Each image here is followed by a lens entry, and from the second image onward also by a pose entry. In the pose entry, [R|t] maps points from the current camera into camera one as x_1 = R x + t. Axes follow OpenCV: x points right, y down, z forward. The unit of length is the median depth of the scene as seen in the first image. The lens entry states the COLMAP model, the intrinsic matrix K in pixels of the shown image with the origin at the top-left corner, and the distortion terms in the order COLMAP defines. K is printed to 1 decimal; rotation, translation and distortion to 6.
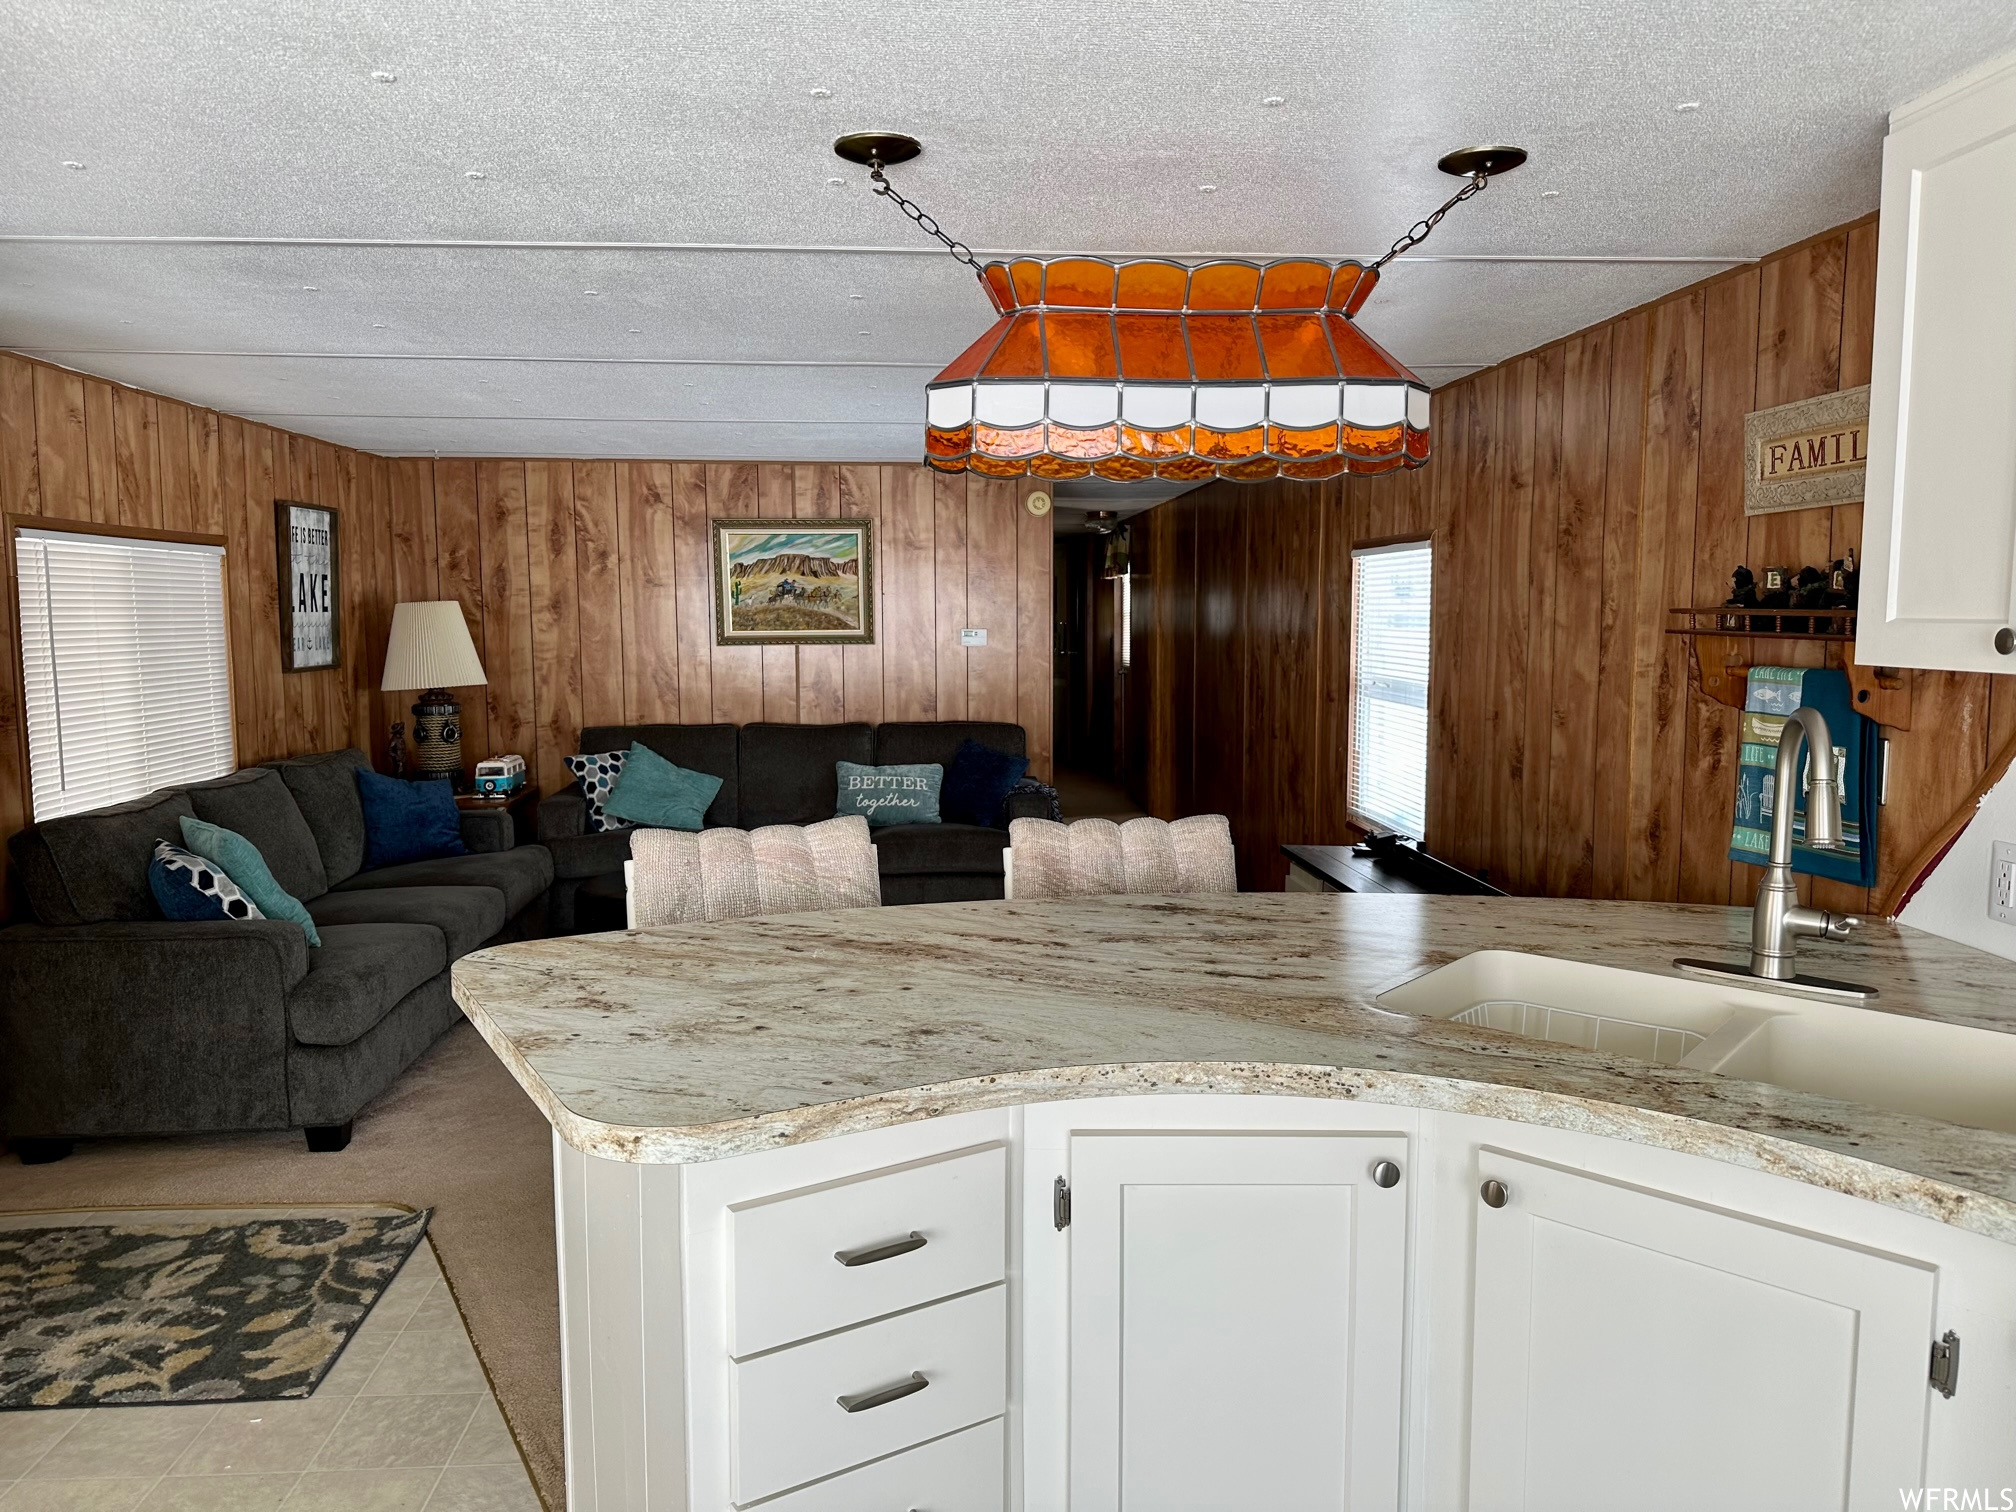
lens RADIAL K [[1394.5, 0, 1008.0], [0, 1394.5, 756.0], [0, 0, 1]] dist [0.131784, -0.191310]
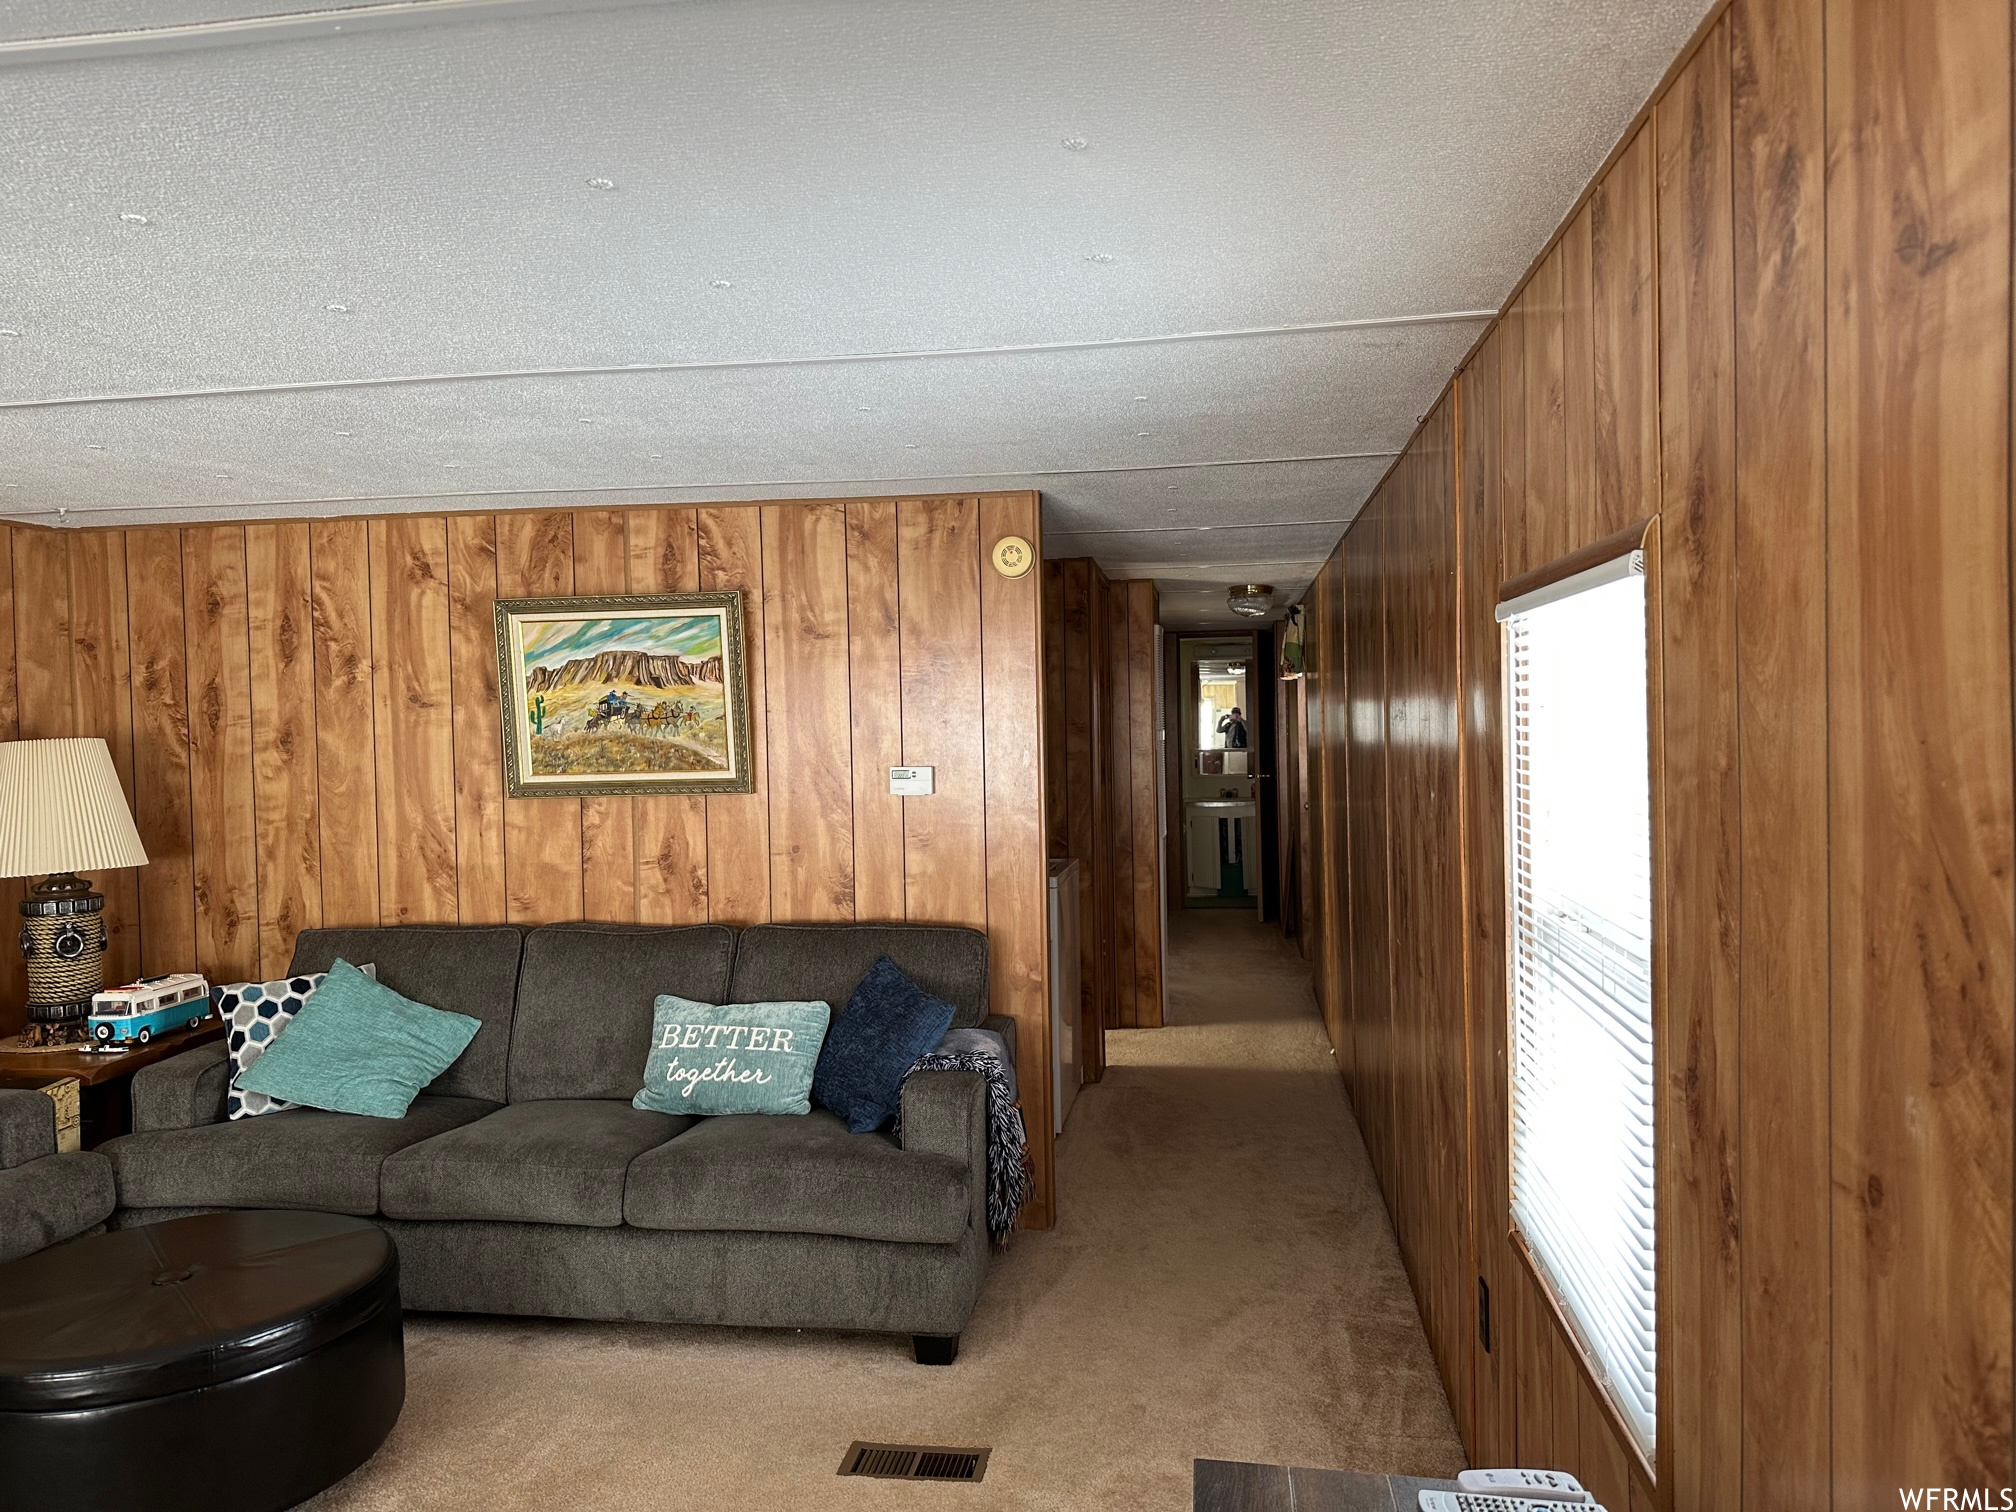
lens RADIAL K [[1404.4, 0, 1014.6], [0, 1404.4, 752.0], [0, 0, 1]] dist [0.135311, -0.244509]
pose [[0.977016, -0.010578, -0.212901, 0.150558], [-0.006073, 0.996981, -0.077403, -0.051759], [0.213077, 0.076917, 0.974003, 0.427688]]
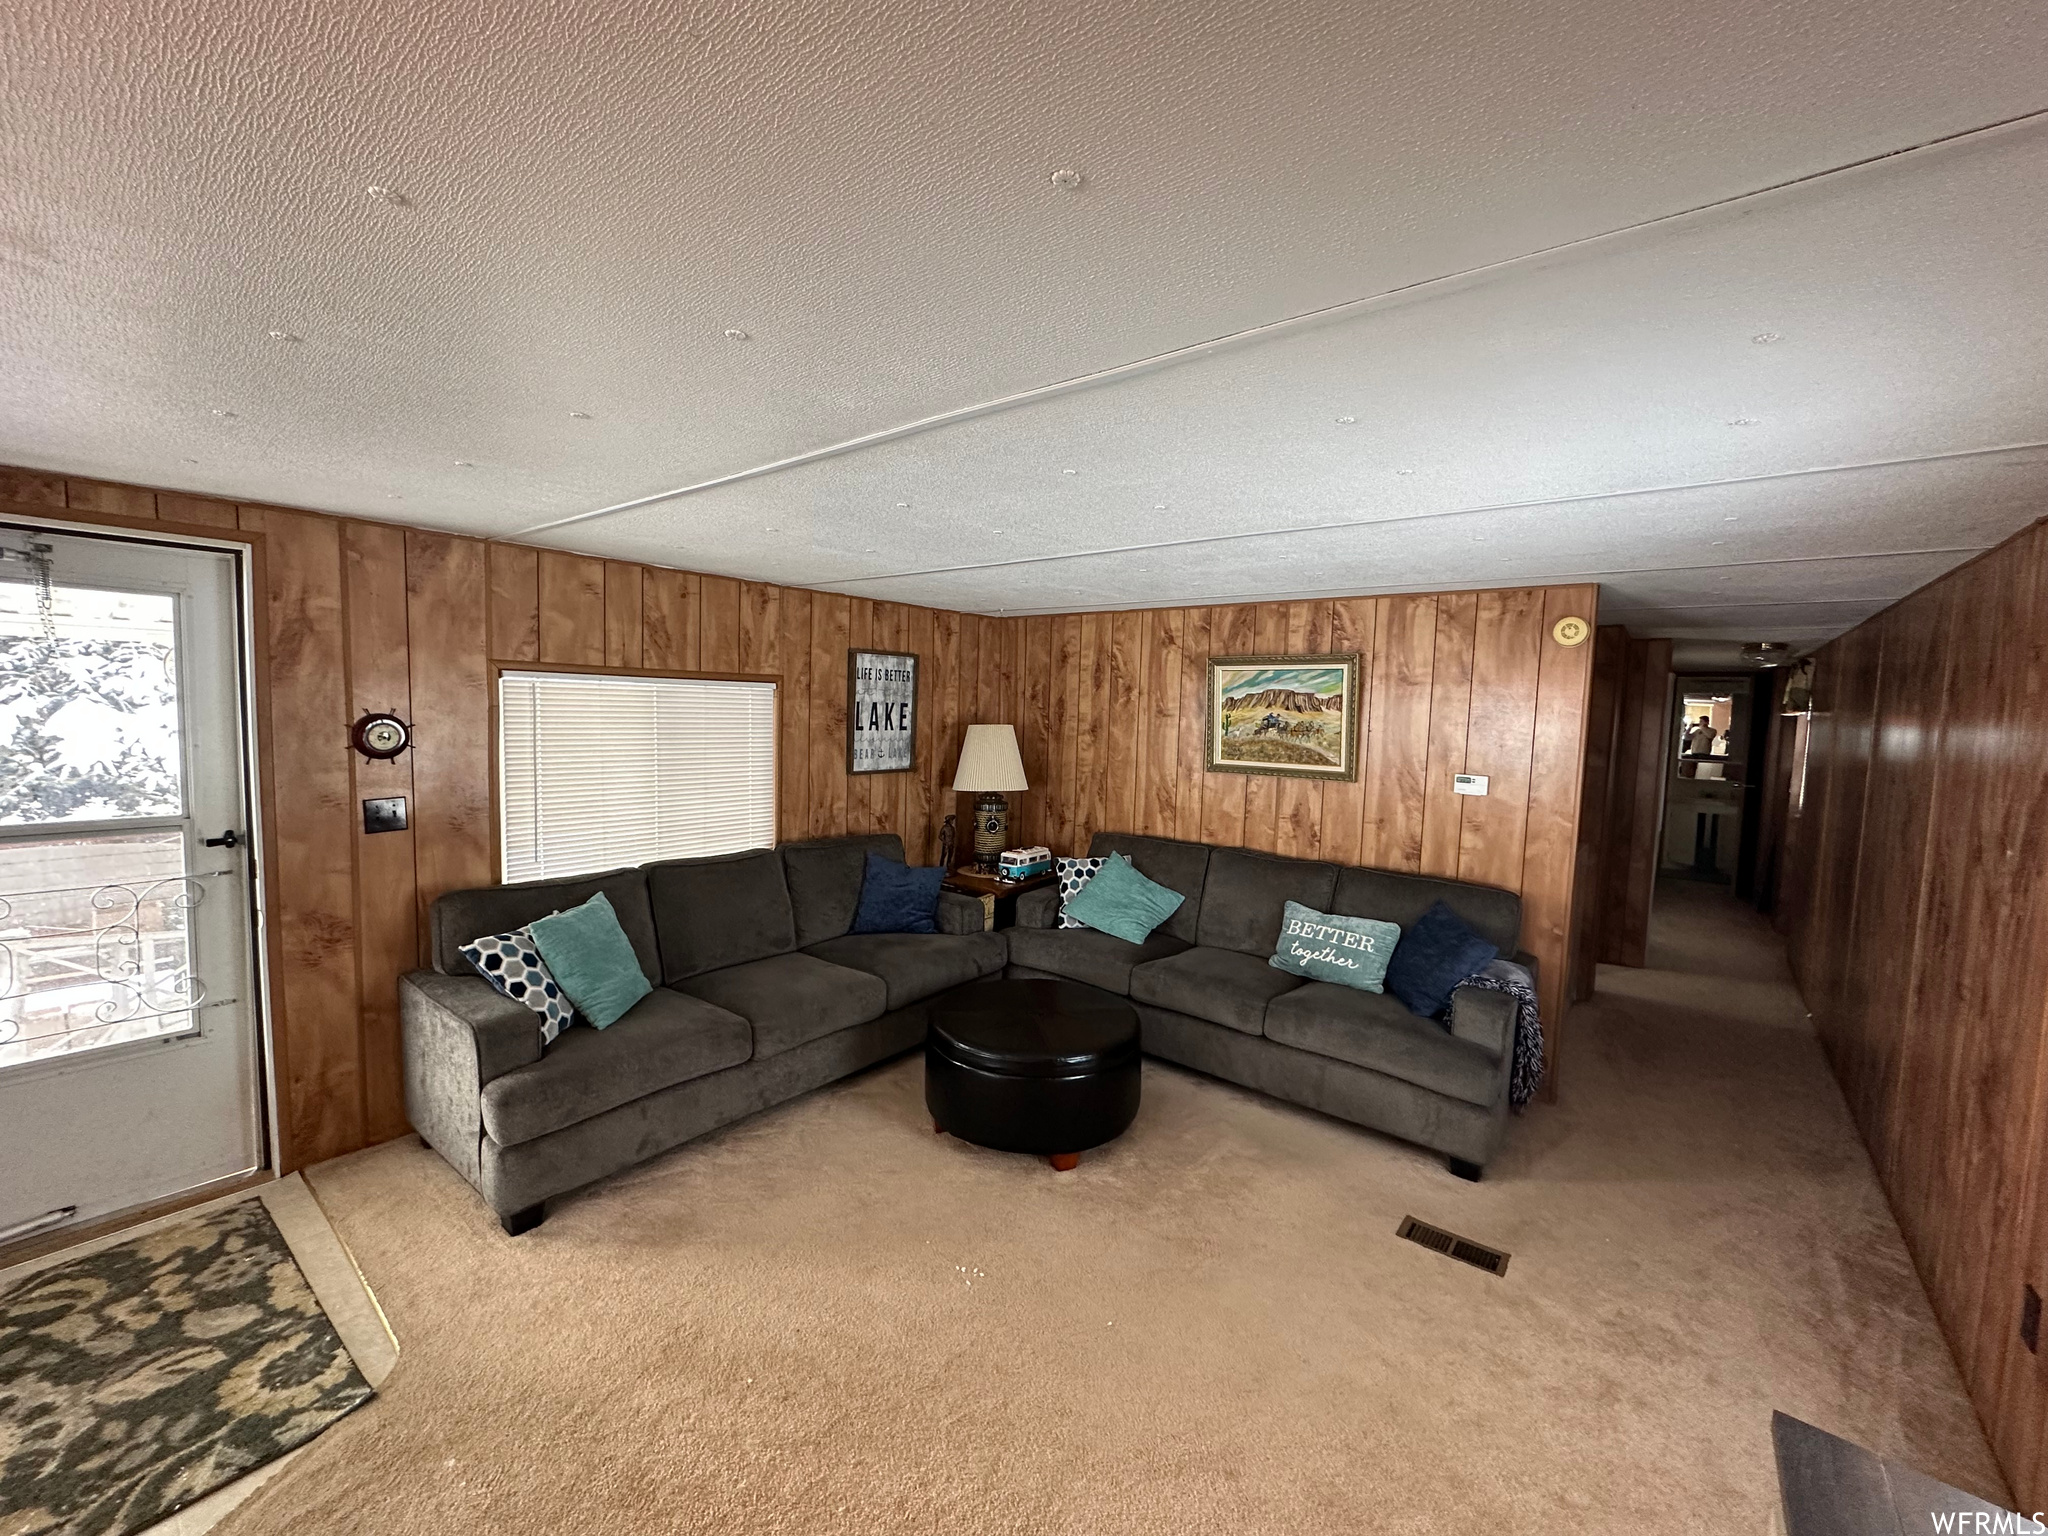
lens RADIAL K [[818.7, 0, 1021.0], [0, 818.7, 768.6], [0, 0, 1]] dist [-0.000920, 0.000337]
pose [[0.730565, 0.078284, -0.678340, 0.120118], [-0.103258, 0.994648, 0.003580, -0.068853], [0.674990, 0.067429, 0.734739, 0.435527]]
